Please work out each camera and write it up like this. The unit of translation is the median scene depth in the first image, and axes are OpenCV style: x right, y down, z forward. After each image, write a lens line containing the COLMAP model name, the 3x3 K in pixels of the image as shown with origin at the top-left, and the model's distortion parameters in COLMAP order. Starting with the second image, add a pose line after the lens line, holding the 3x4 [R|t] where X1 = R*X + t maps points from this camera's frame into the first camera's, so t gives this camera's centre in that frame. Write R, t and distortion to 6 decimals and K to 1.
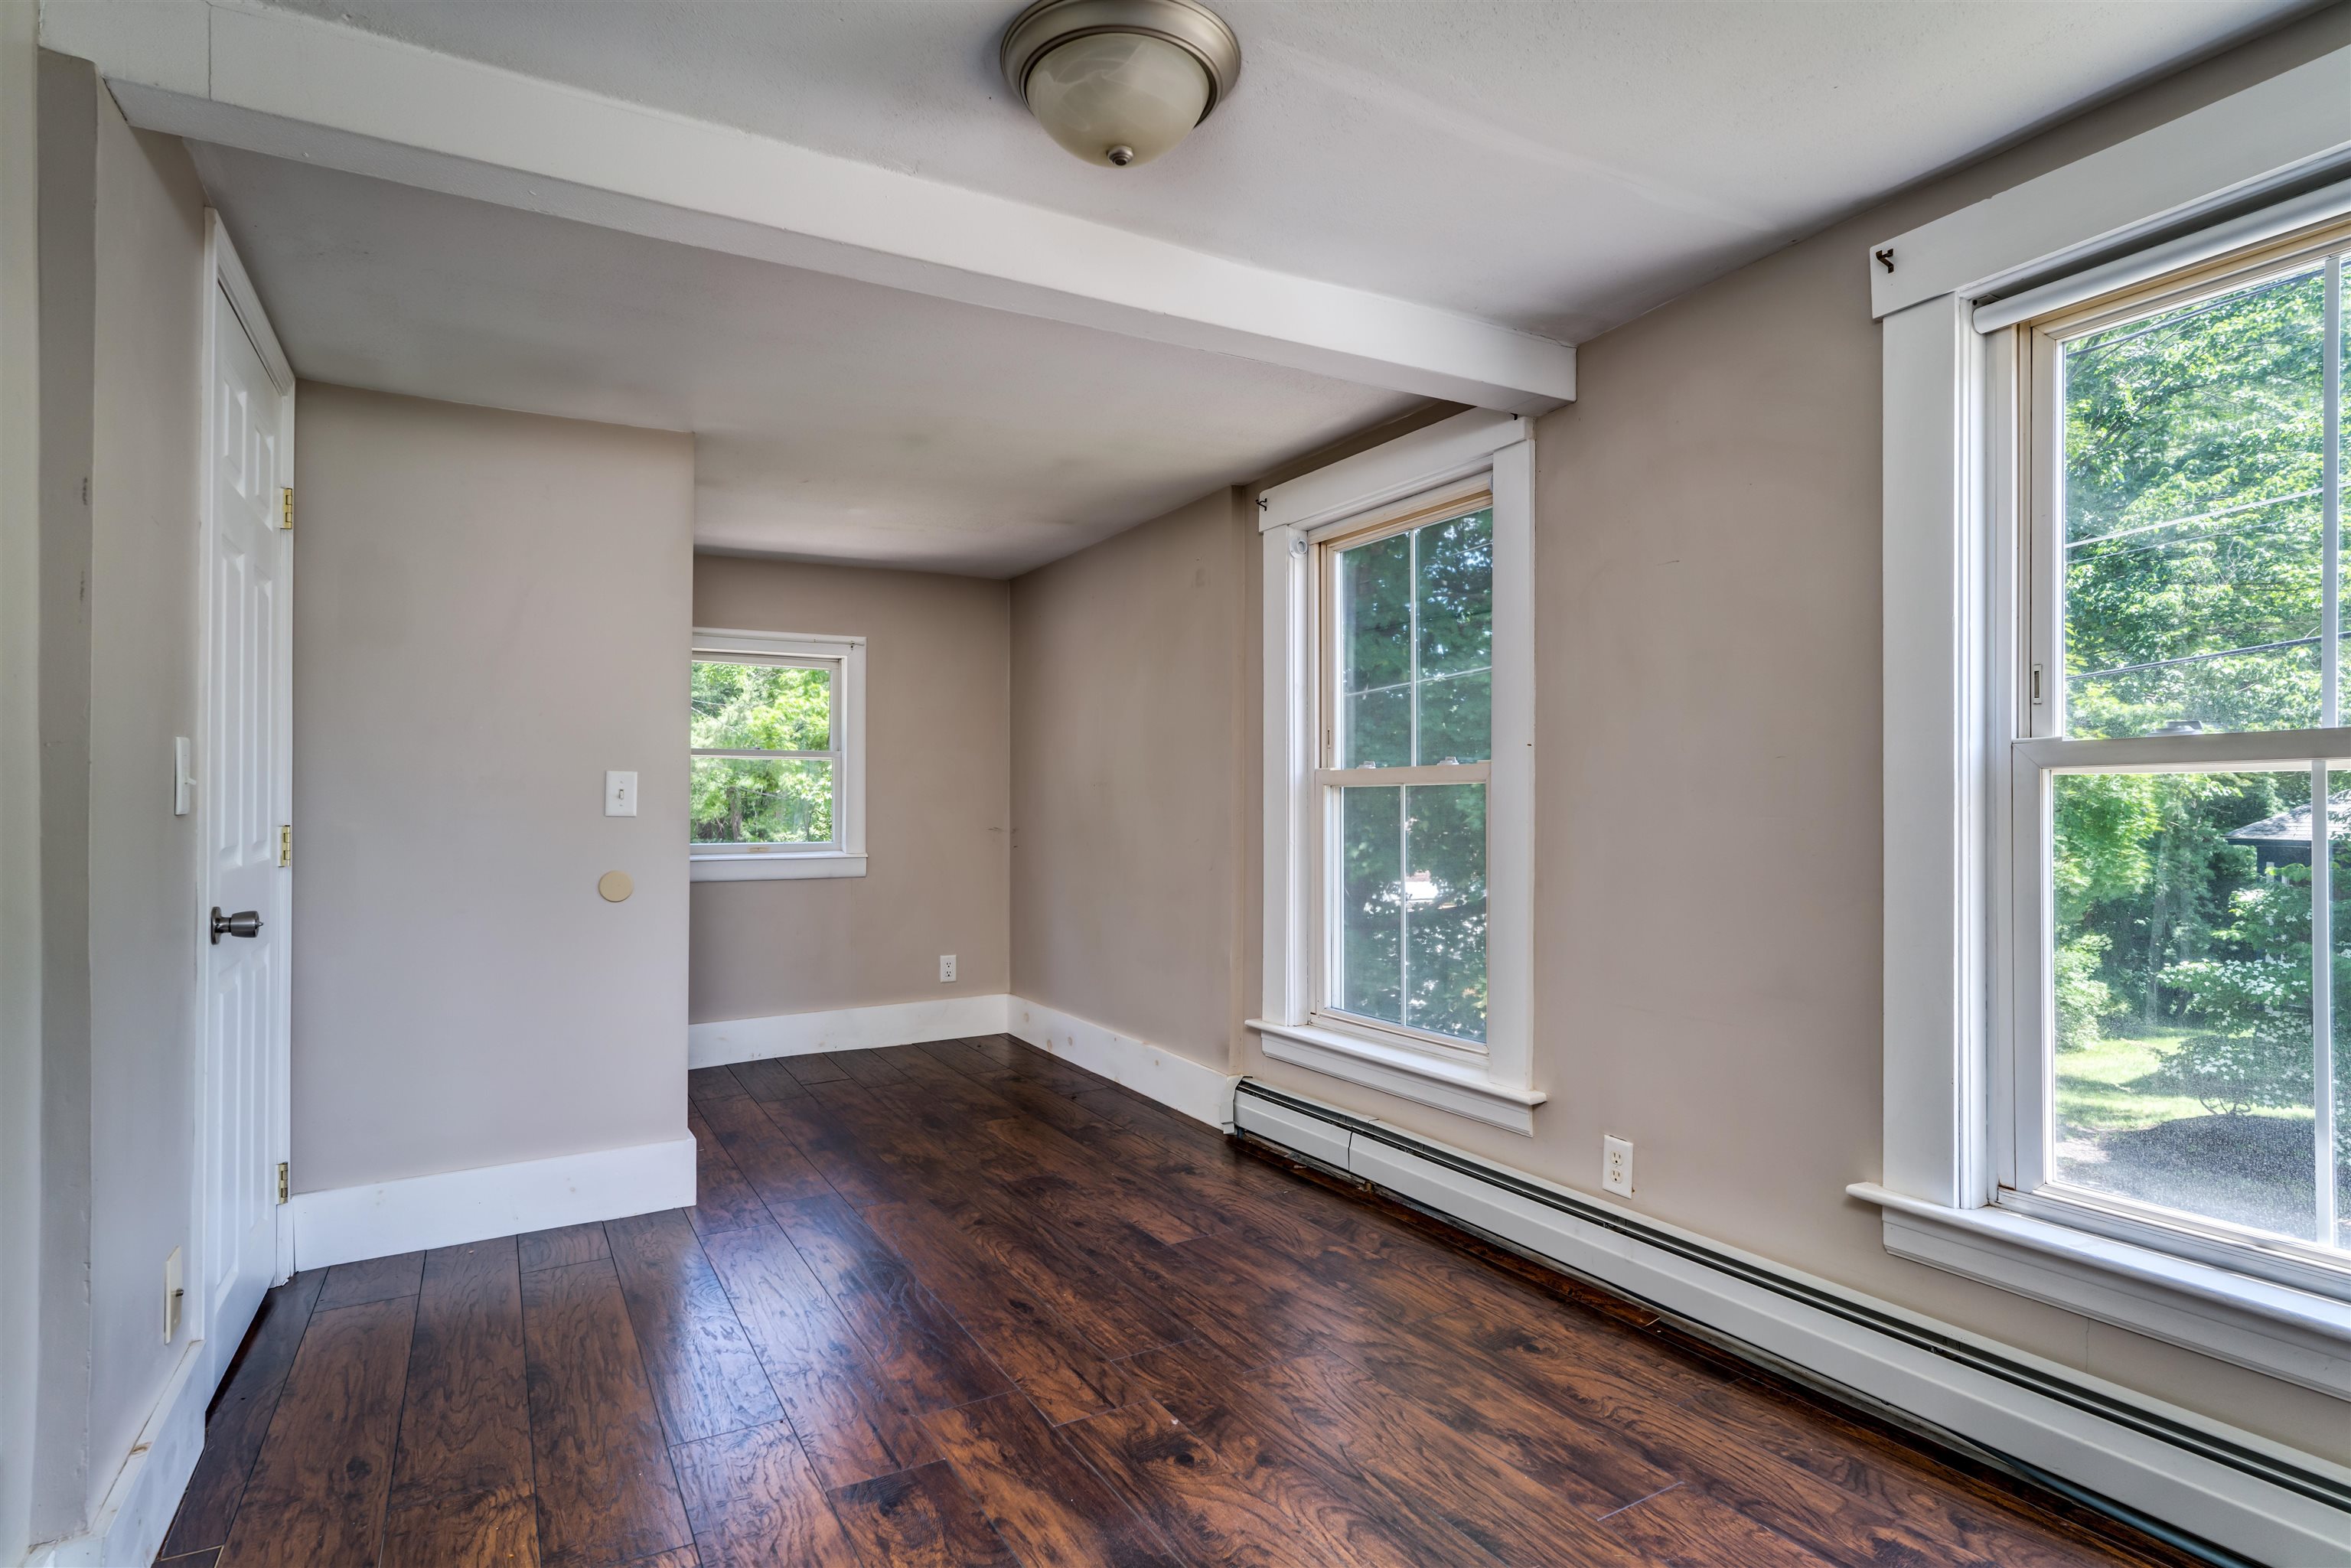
lens RADIAL K [[1184.3, 0, 1165.6], [0, 1184.3, 790.7], [0, 0, 1]] dist [-0.001209, -0.000245]
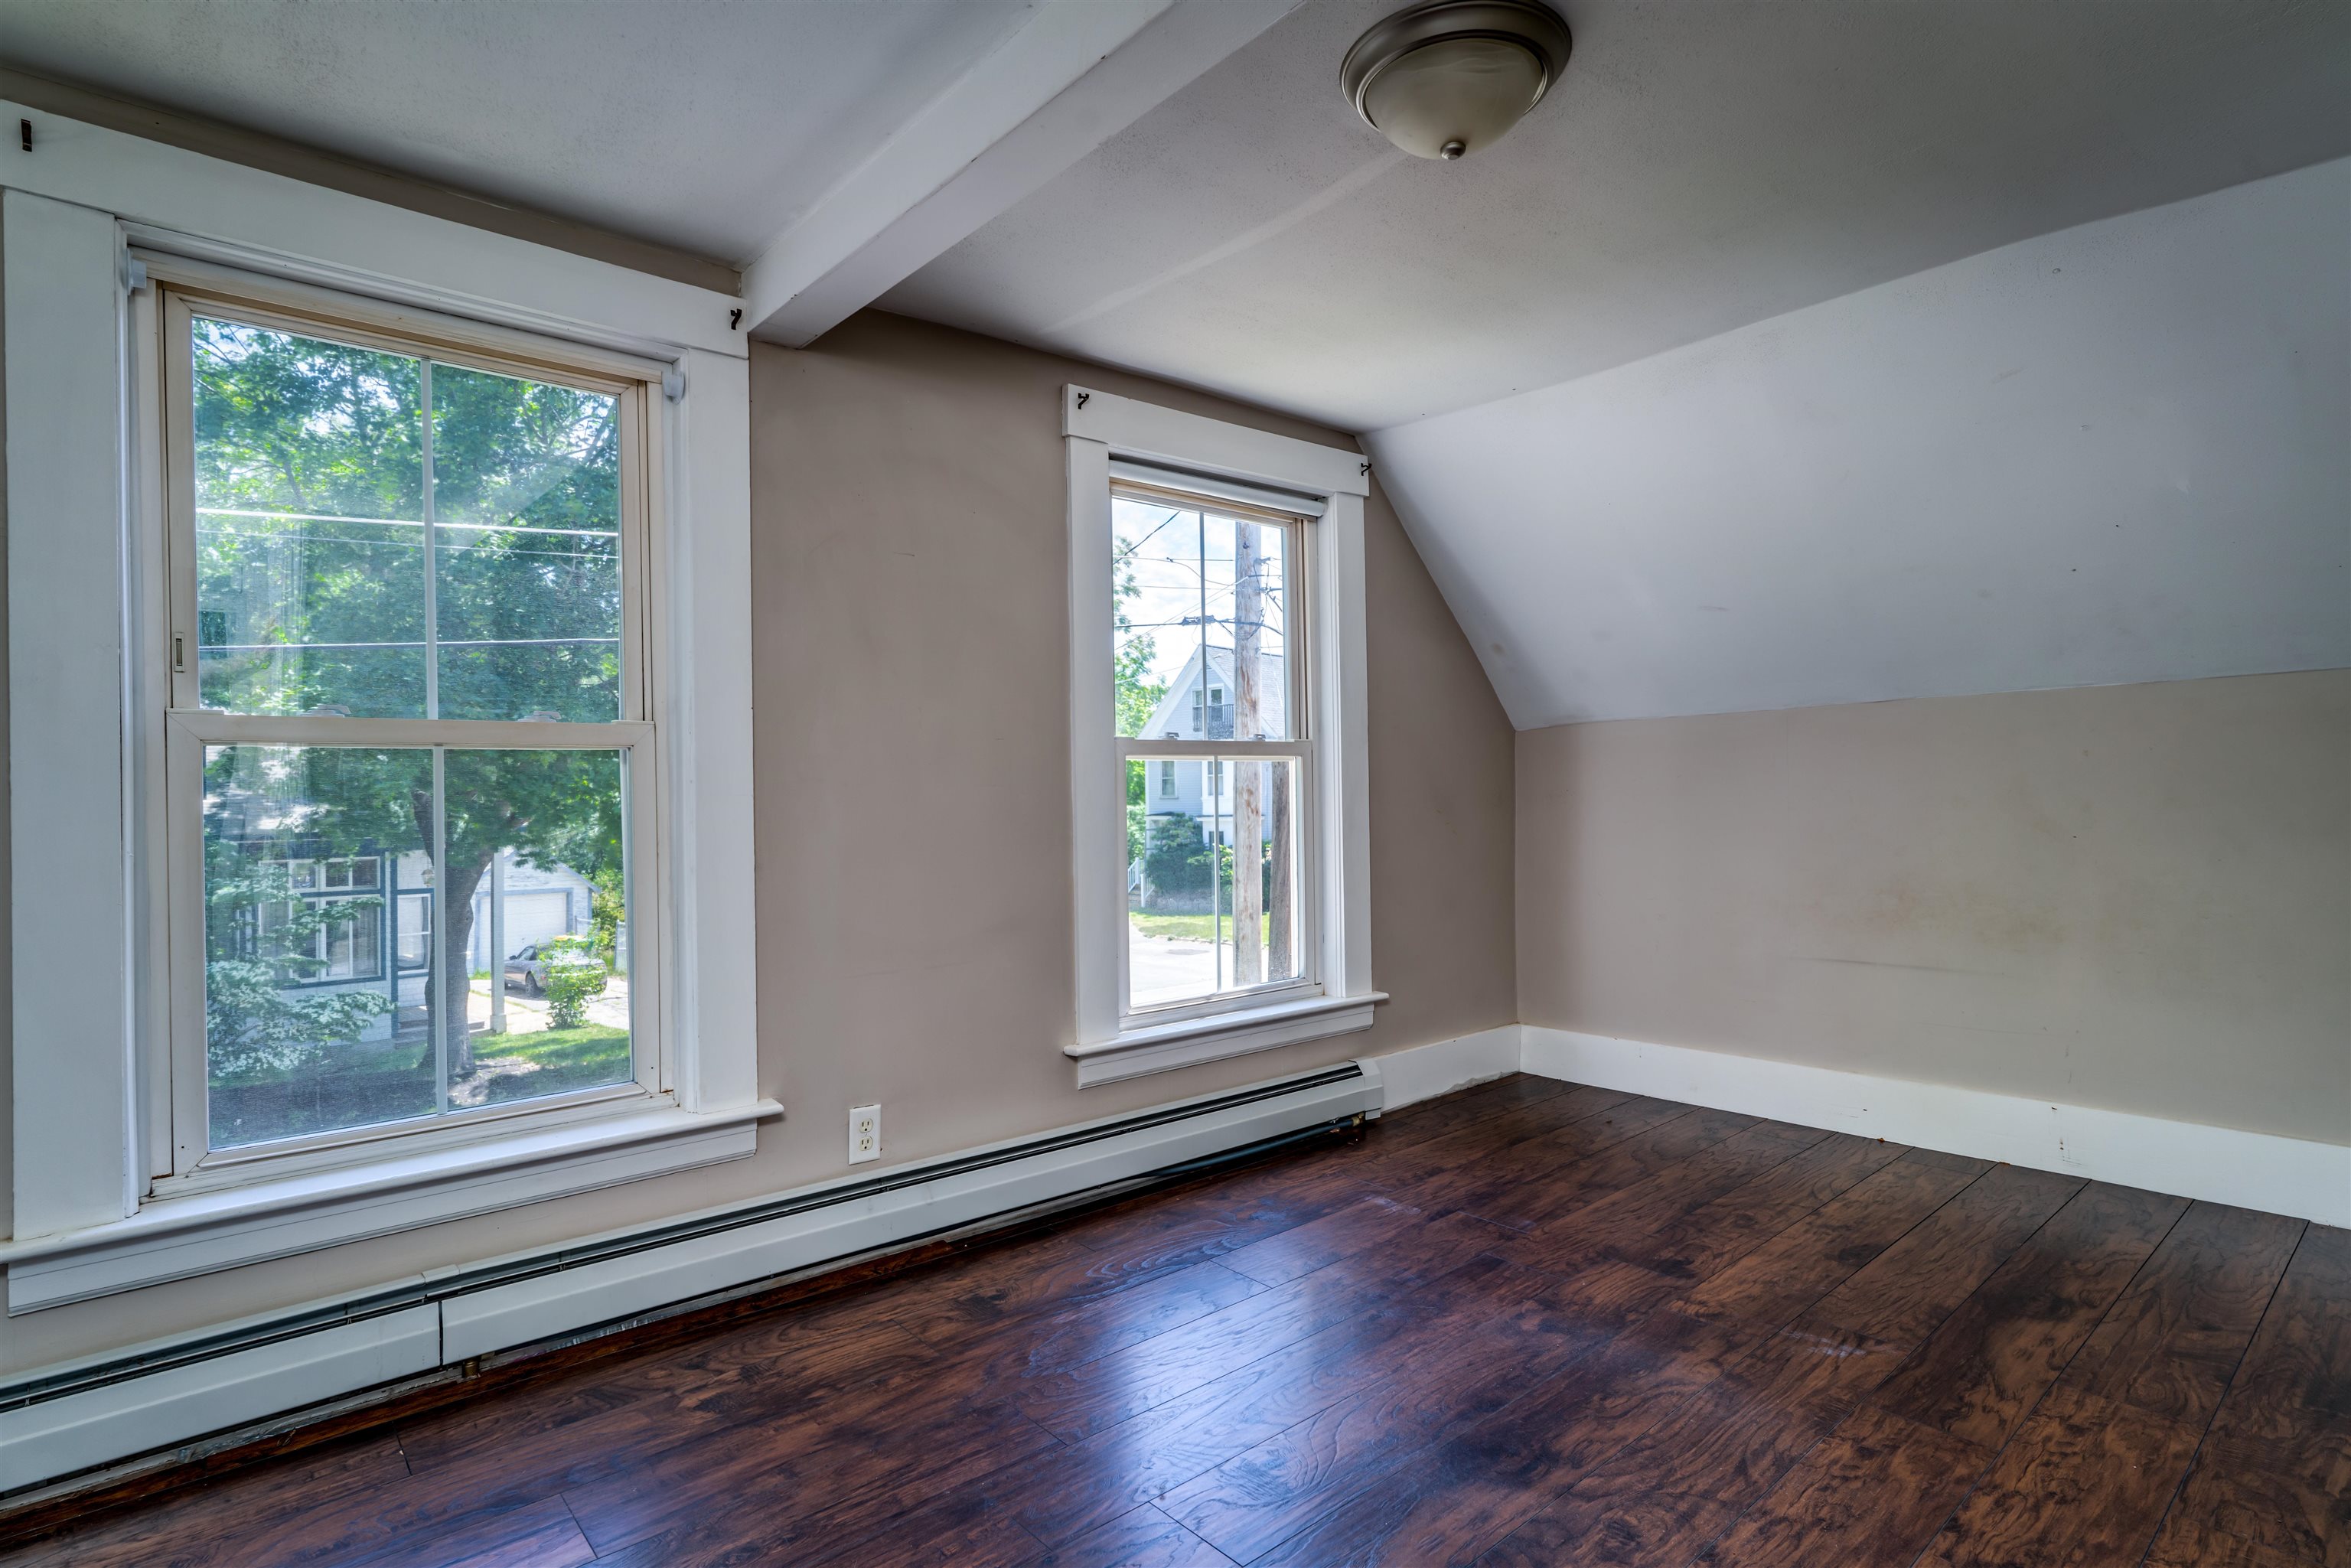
lens RADIAL K [[1184.3, 0, 1165.6], [0, 1184.3, 790.7], [0, 0, 1]] dist [-0.001209, -0.000245]
pose [[-0.187221, 0.009181, 0.982275, -0.661036], [-0.001247, 0.999953, -0.009584, 0.033689], [-0.982317, -0.003019, -0.187201, 0.938525]]
